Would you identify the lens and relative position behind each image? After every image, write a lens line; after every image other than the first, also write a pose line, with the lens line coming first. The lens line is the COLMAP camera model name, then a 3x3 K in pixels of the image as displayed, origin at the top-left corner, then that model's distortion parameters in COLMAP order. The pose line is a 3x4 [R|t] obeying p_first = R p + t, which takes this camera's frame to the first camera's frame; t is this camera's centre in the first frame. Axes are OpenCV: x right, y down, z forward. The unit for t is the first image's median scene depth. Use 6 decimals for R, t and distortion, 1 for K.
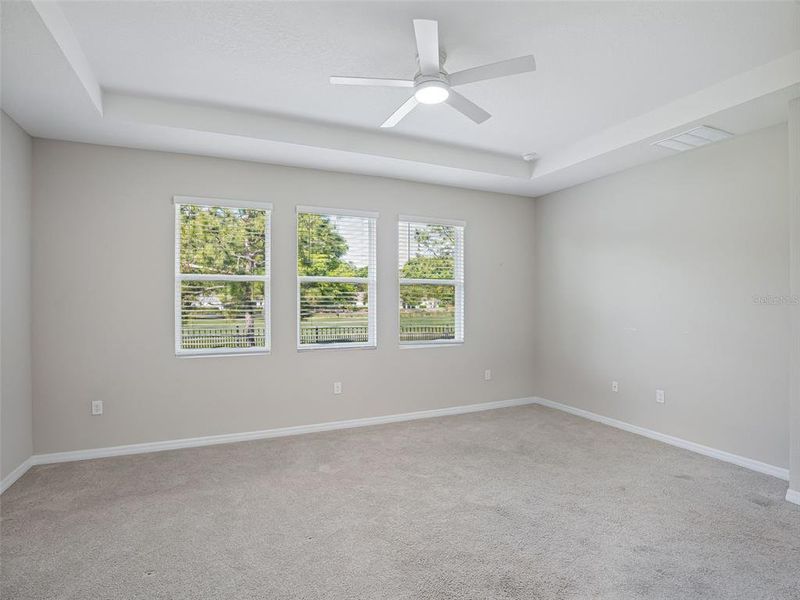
lens RADIAL K [[418.5, 0, 404.2], [0, 418.5, 302.2], [0, 0, 1]] dist [-0.075163, 0.030123]
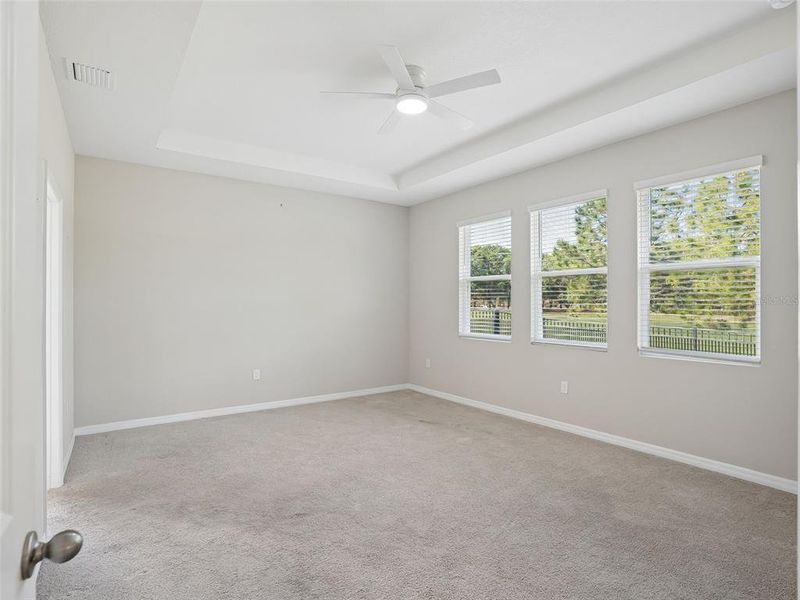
lens RADIAL K [[418.5, 0, 404.2], [0, 418.5, 302.2], [0, 0, 1]] dist [-0.075163, 0.030123]
pose [[0.211304, 0.013151, -0.977332, 0.827746], [0.010510, 0.999821, 0.015726, -0.009921], [0.977364, -0.013594, 0.211128, 0.525589]]
